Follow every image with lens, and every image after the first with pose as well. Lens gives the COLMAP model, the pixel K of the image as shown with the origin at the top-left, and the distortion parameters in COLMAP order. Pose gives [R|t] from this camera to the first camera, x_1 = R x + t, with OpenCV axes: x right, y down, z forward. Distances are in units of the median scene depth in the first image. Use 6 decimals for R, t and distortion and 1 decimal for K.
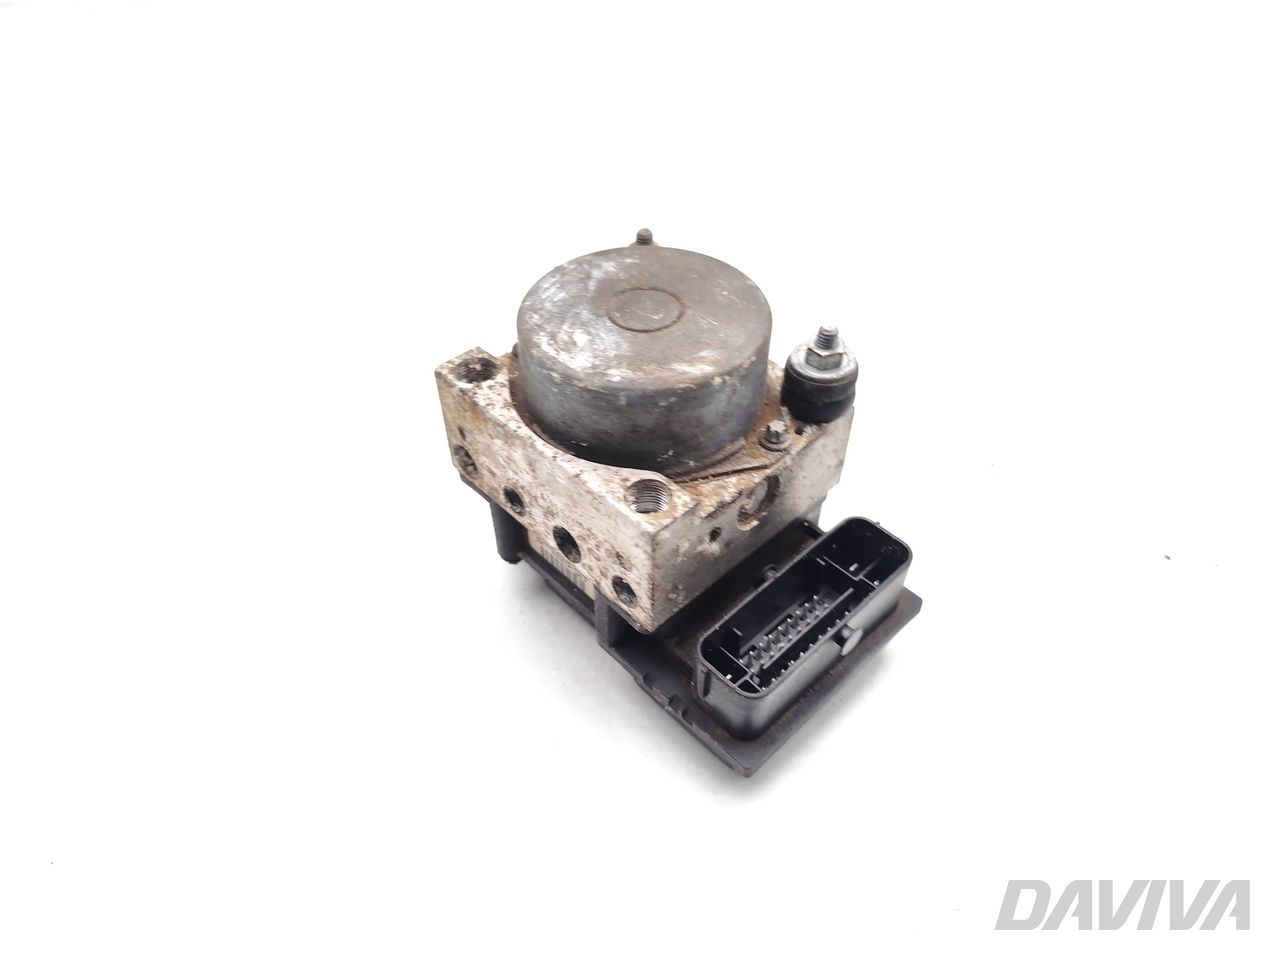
lens RADIAL K [[856.5, 0, 637.3], [0, 856.5, 479.6], [0, 0, 1]] dist [0.003172, 0.000008]
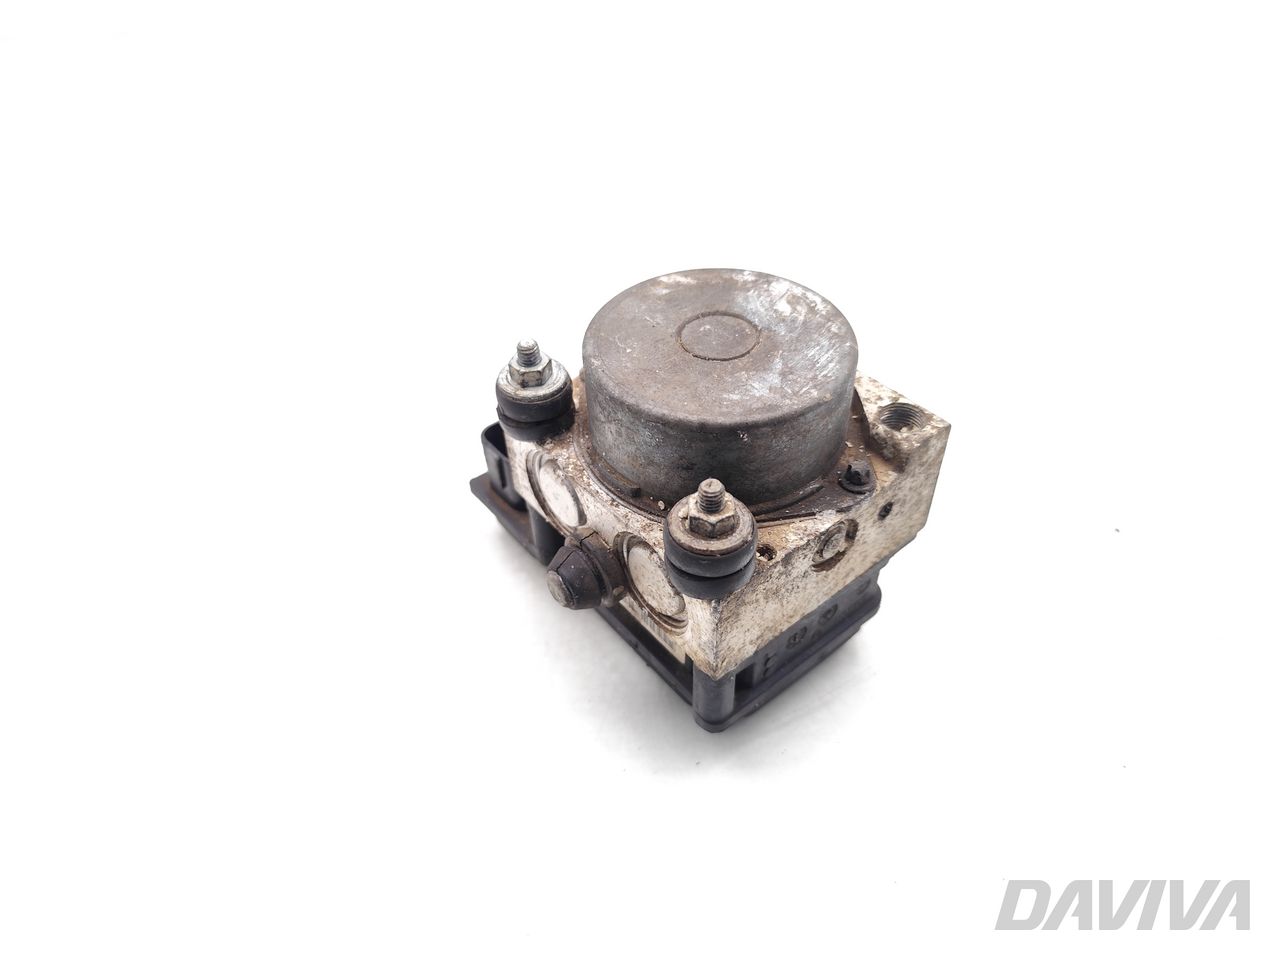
lens RADIAL K [[856.5, 0, 636.9], [0, 856.5, 480.8], [0, 0, 1]] dist [0.003172, 0.000008]
pose [[-0.994965, -0.031306, 0.095210, 0.003316], [0.096281, -0.034706, 0.994749, -1.162511], [-0.027837, 0.998907, 0.037546, 1.143120]]
